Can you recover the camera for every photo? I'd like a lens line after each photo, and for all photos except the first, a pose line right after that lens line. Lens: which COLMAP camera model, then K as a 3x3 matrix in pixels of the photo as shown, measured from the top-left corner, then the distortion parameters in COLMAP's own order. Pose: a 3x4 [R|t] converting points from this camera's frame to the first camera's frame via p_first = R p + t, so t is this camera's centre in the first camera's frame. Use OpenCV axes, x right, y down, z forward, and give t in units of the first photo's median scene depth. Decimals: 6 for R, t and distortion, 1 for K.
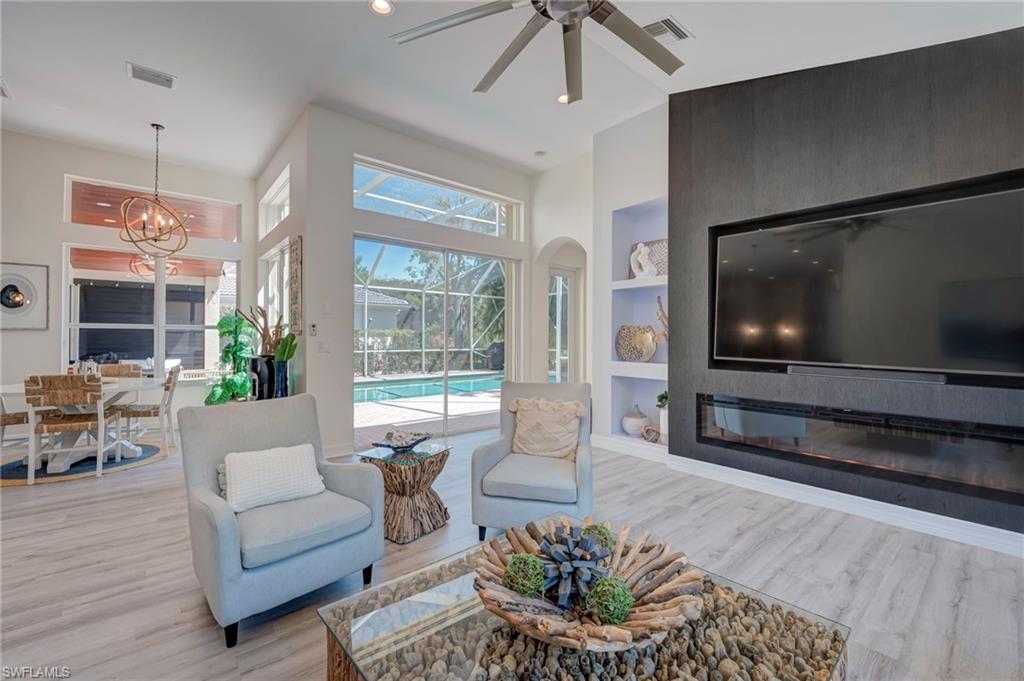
lens RADIAL K [[423.9, 0, 507.1], [0, 423.9, 337.3], [0, 0, 1]] dist [-0.001127, -0.000159]
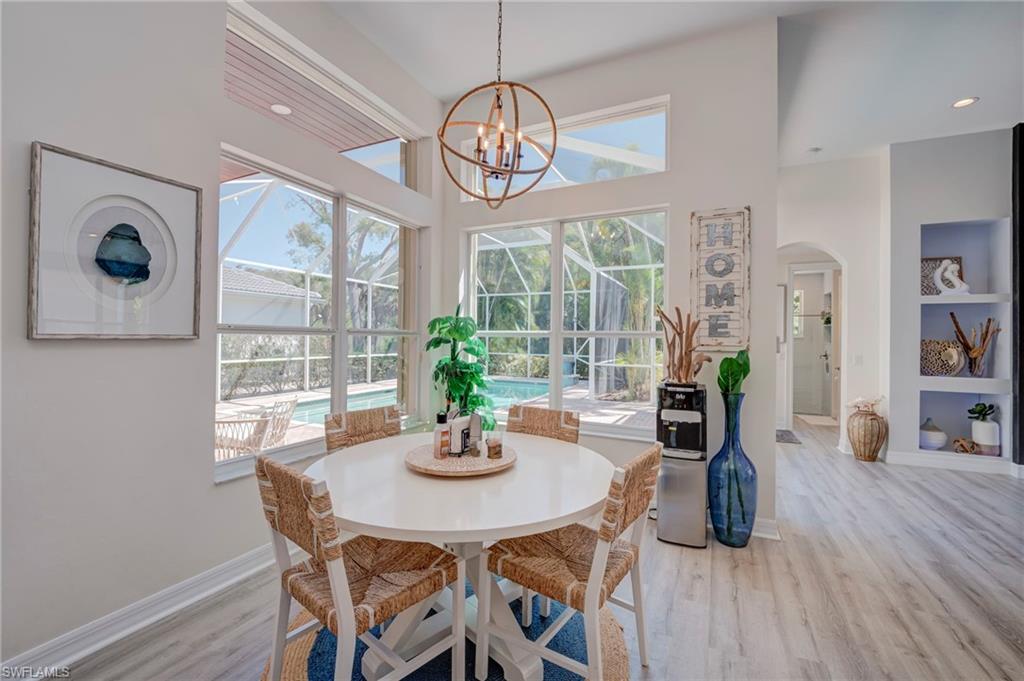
lens RADIAL K [[424.7, 0, 509.7], [0, 424.7, 335.9], [0, 0, 1]] dist [-0.022556, 0.000127]
pose [[0.916382, 0.009700, 0.400187, -1.052098], [-0.009478, 0.999952, -0.002535, -0.026185], [-0.400193, -0.001470, 0.916430, 0.512986]]
